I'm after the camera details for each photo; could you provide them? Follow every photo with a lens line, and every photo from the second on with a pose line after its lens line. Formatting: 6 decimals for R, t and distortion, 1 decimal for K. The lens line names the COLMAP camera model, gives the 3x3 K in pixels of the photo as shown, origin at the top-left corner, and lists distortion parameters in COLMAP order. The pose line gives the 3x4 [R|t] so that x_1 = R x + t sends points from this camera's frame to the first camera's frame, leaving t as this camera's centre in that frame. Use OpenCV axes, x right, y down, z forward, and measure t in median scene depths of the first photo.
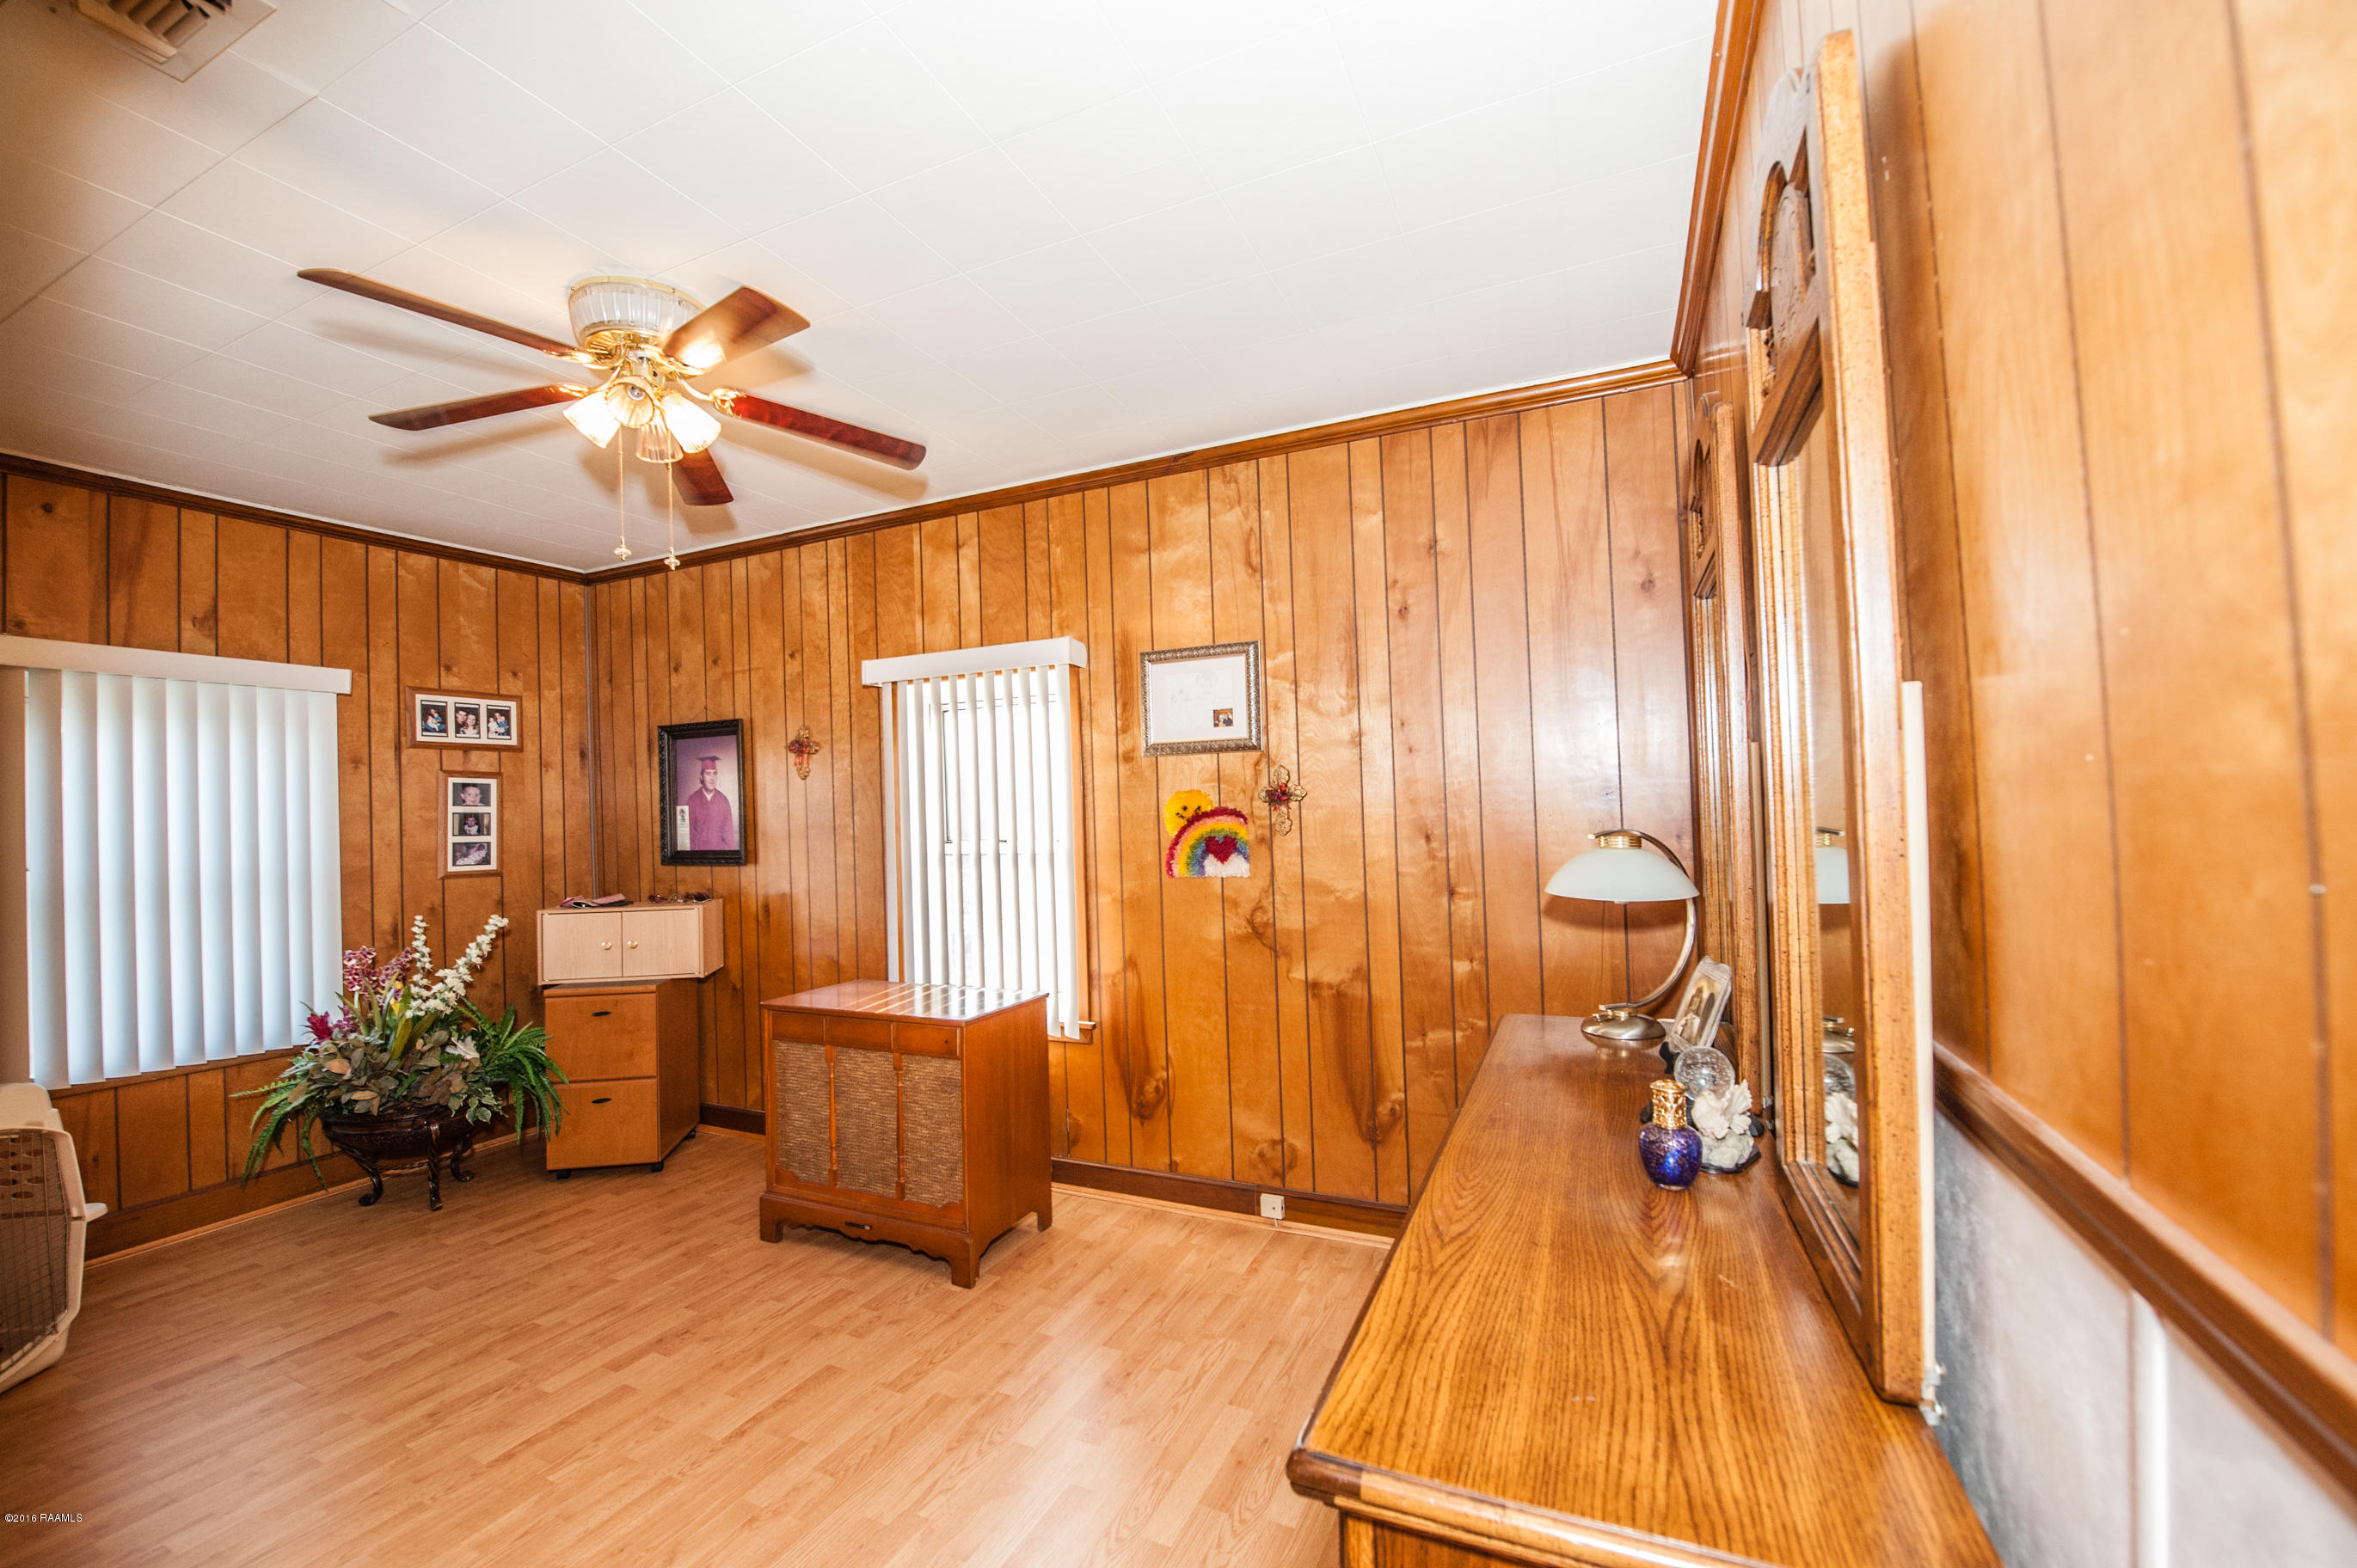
lens RADIAL K [[939.8, 0, 1174.9], [0, 939.8, 794.2], [0, 0, 1]] dist [-0.018242, -0.000059]
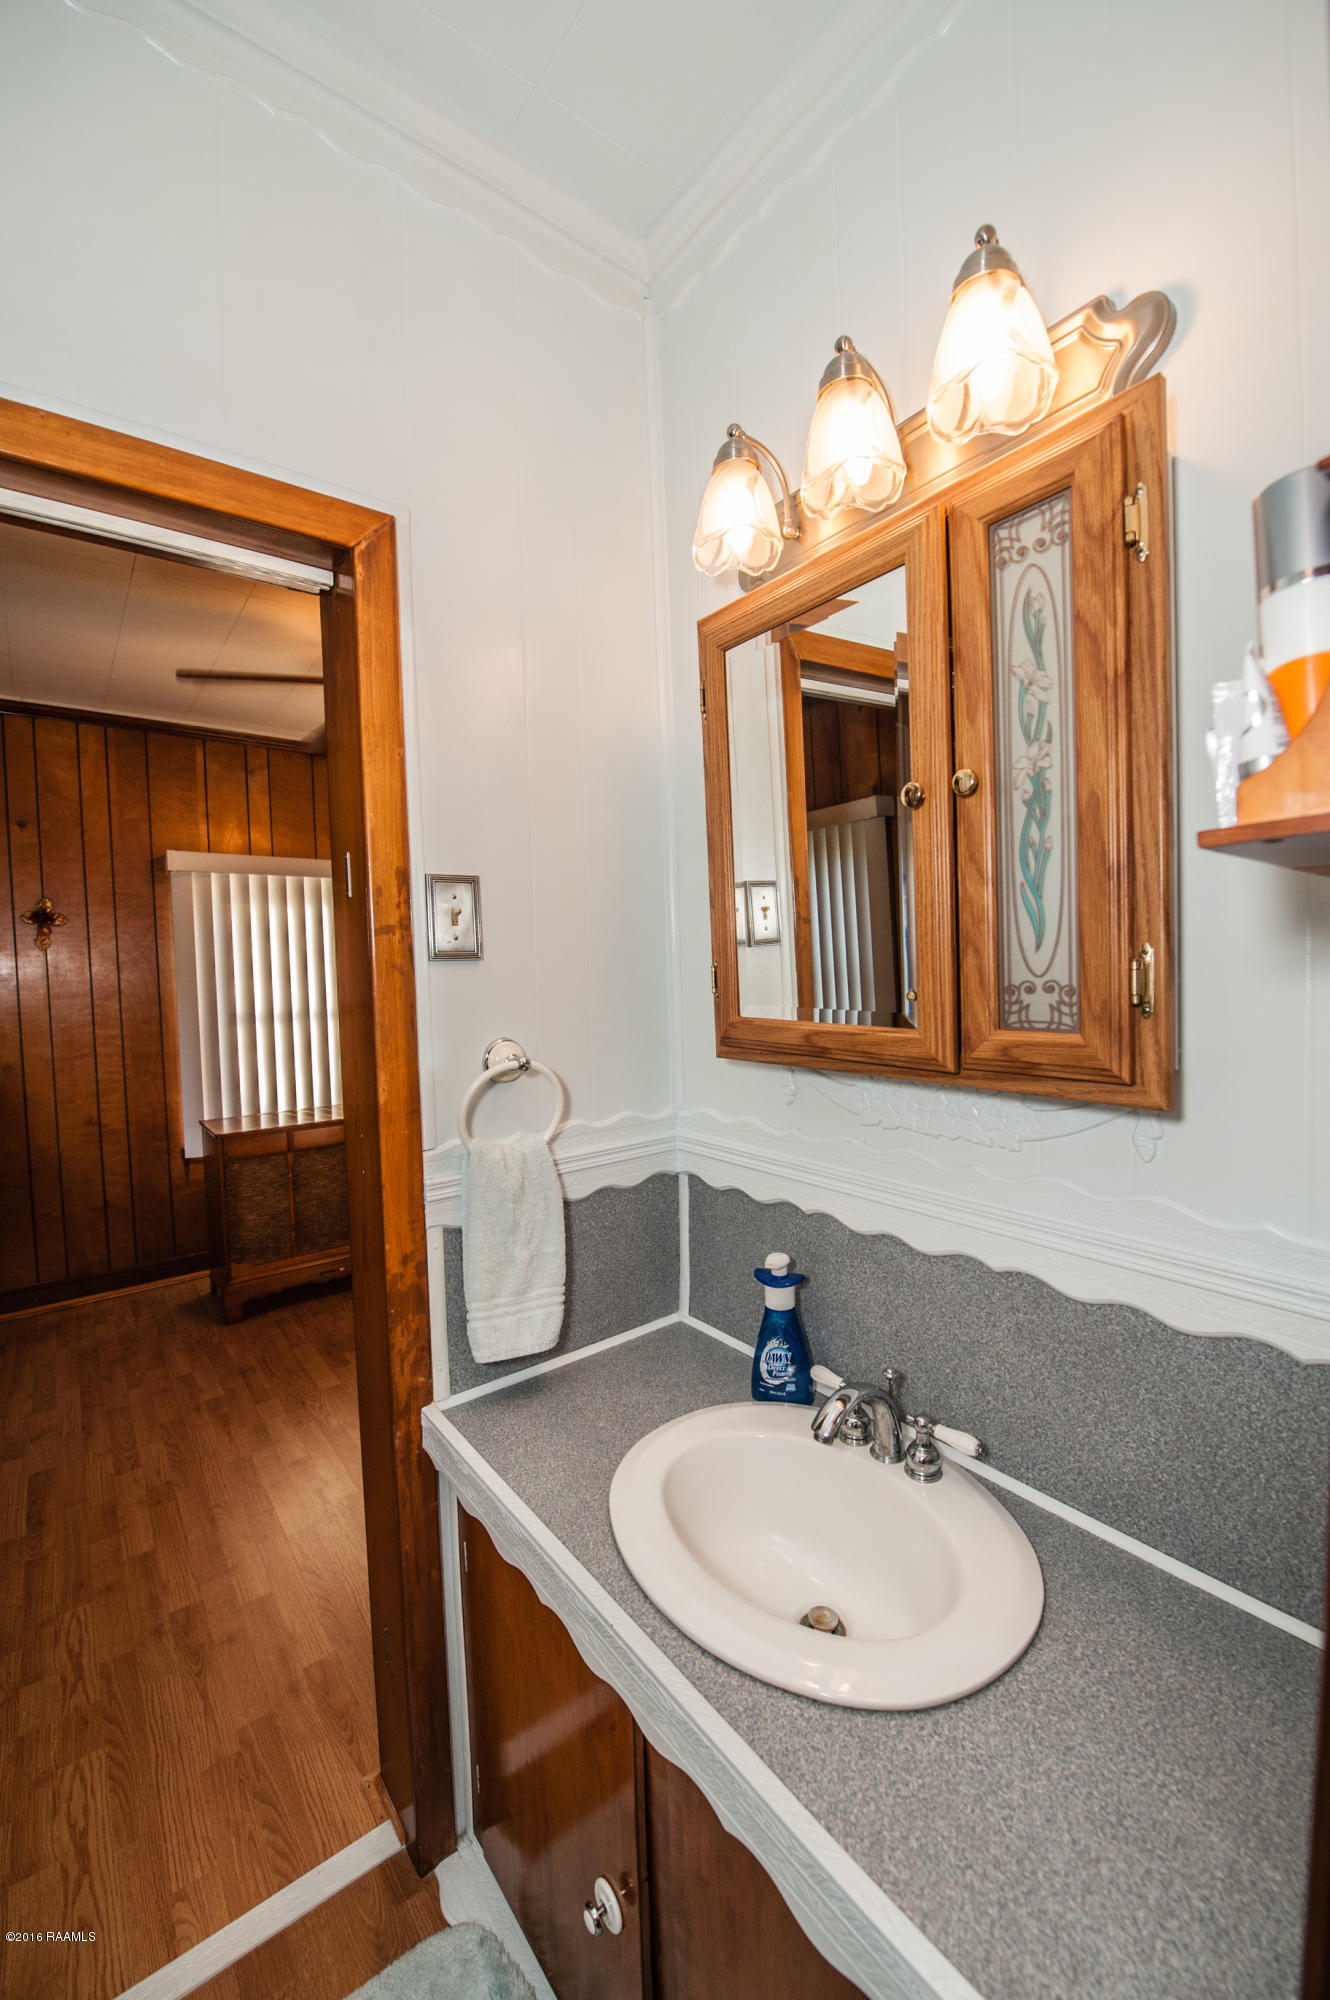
lens RADIAL K [[797.5, 0, 665.0], [0, 797.5, 1000.0], [0, 0, 1]] dist [-0.018242, -0.000059]
pose [[0.463591, -0.013771, 0.885942, -0.927144], [-0.010257, 0.999729, 0.020907, 0.015041], [-0.885990, -0.018779, 0.463324, 0.003936]]
